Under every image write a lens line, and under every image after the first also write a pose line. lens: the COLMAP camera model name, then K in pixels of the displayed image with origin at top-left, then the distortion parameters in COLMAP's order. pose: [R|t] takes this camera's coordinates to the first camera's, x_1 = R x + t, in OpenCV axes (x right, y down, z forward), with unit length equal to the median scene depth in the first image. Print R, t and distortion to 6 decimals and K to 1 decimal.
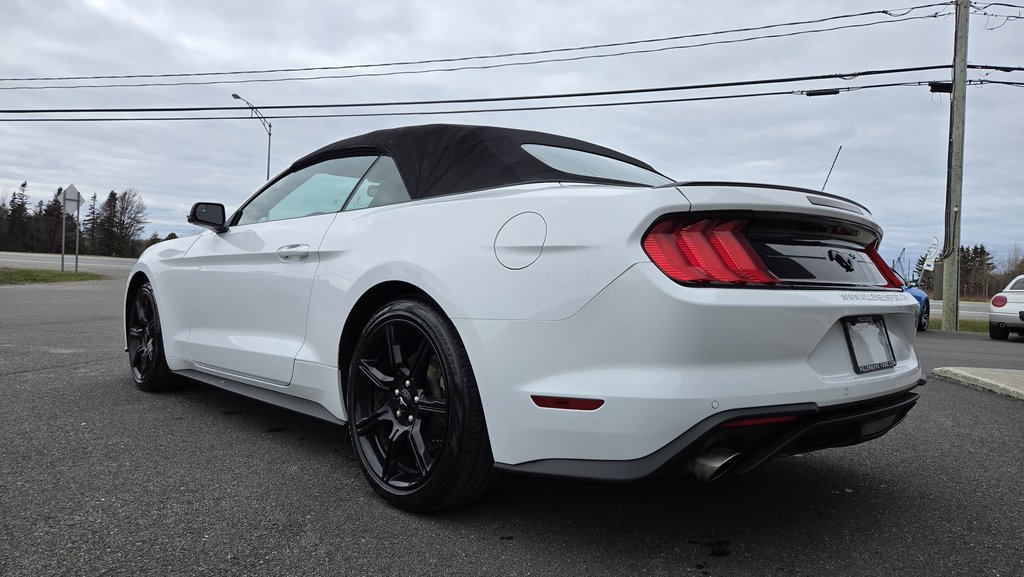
lens RADIAL K [[687.6, 0, 503.0], [0, 687.6, 263.9], [0, 0, 1]] dist [0.047116, -0.032214]
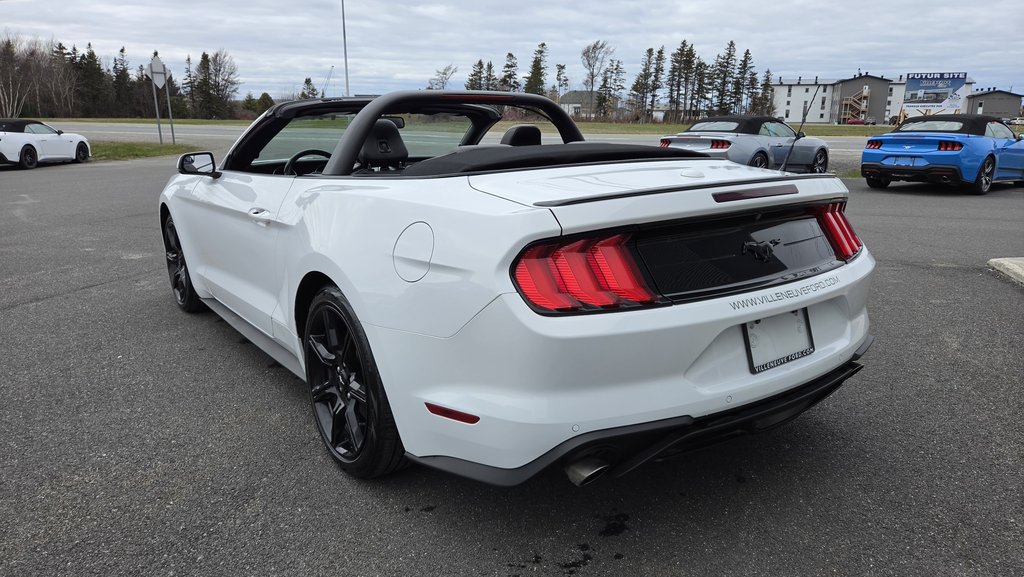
lens RADIAL K [[687.6, 0, 512.5], [0, 687.6, 272.7], [0, 0, 1]] dist [0.047116, -0.032214]
pose [[0.992385, -0.012251, -0.122563, 0.173283], [0.039938, 0.973288, 0.226089, -0.134891], [0.116519, -0.229263, 0.966365, 0.015162]]
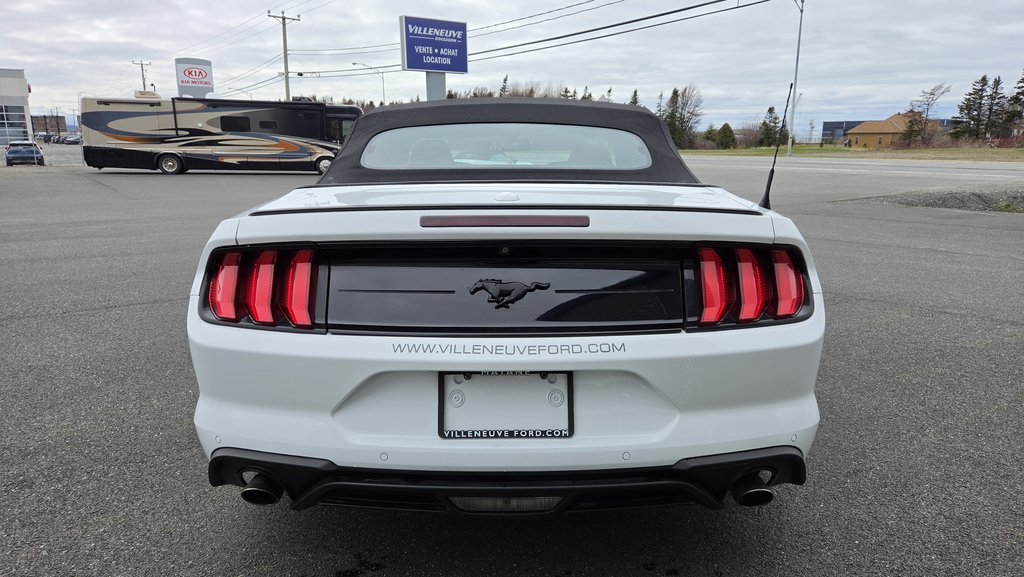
lens RADIAL K [[687.6, 0, 511.2], [0, 687.6, 270.7], [0, 0, 1]] dist [0.047116, -0.032214]
pose [[0.725255, 0.079430, -0.683883, 0.670187], [0.040203, 0.986742, 0.157240, -0.098760], [0.687306, -0.141533, 0.712446, 0.298319]]
